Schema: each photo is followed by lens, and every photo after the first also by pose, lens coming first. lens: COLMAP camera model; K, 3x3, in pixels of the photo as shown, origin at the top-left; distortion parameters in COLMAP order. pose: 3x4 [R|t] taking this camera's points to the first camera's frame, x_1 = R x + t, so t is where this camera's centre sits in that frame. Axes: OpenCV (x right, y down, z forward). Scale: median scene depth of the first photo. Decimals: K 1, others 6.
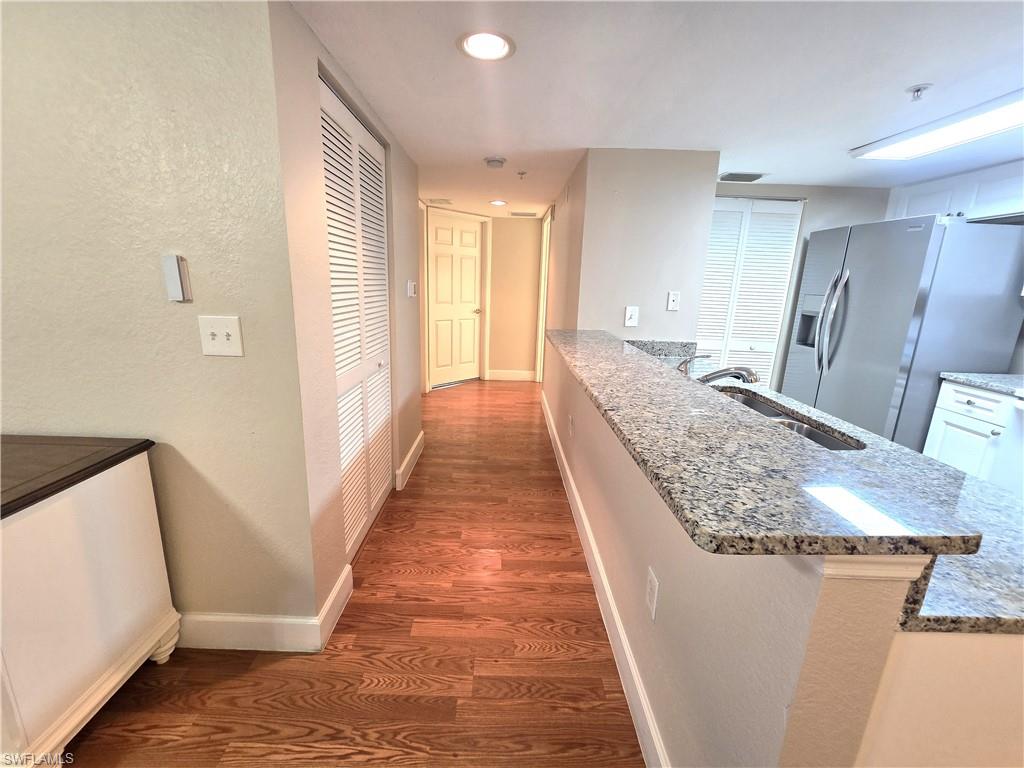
lens RADIAL K [[421.4, 0, 507.5], [0, 421.4, 375.3], [0, 0, 1]] dist [-0.000630, 0.000000]
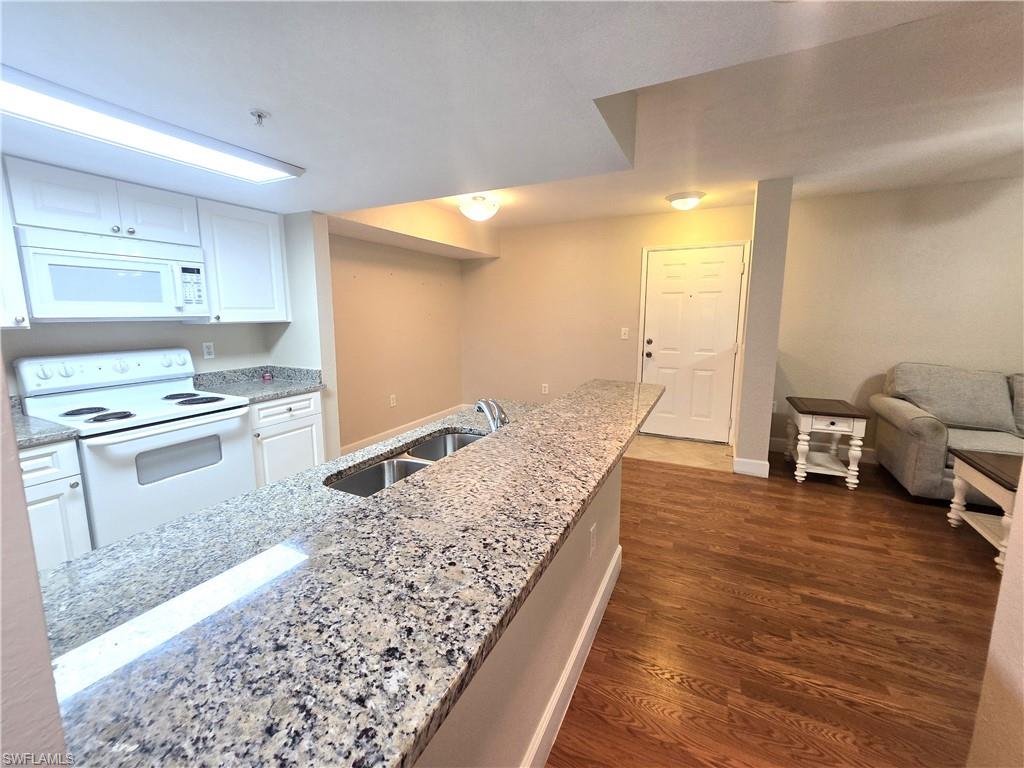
lens RADIAL K [[421.4, 0, 507.5], [0, 421.4, 375.3], [0, 0, 1]] dist [-0.000630, 0.000000]
pose [[-0.889473, -0.098213, 0.446308, 0.016812], [0.076281, 0.931022, 0.356903, -0.419896], [-0.450575, 0.351501, -0.820627, 1.667438]]
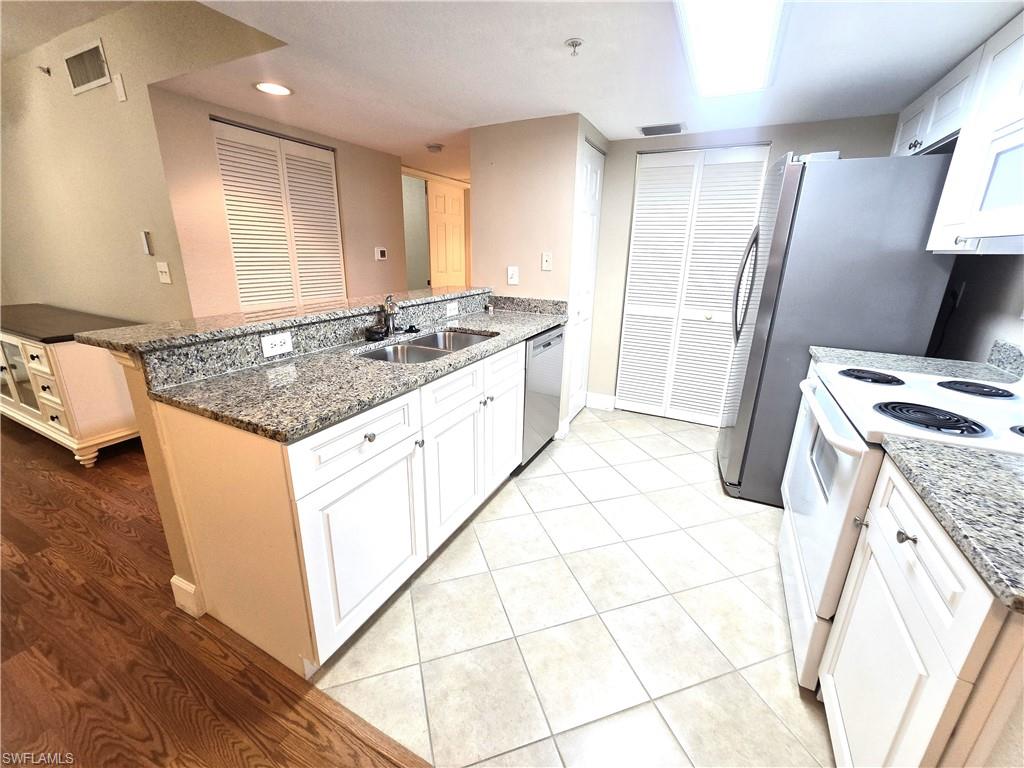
lens RADIAL K [[421.4, 0, 507.5], [0, 421.4, 375.3], [0, 0, 1]] dist [-0.000630, 0.000000]
pose [[0.884529, 0.117897, -0.451341, 1.353900], [-0.093513, 0.992710, 0.076046, 0.064498], [0.457016, -0.025059, 0.889105, -0.011596]]
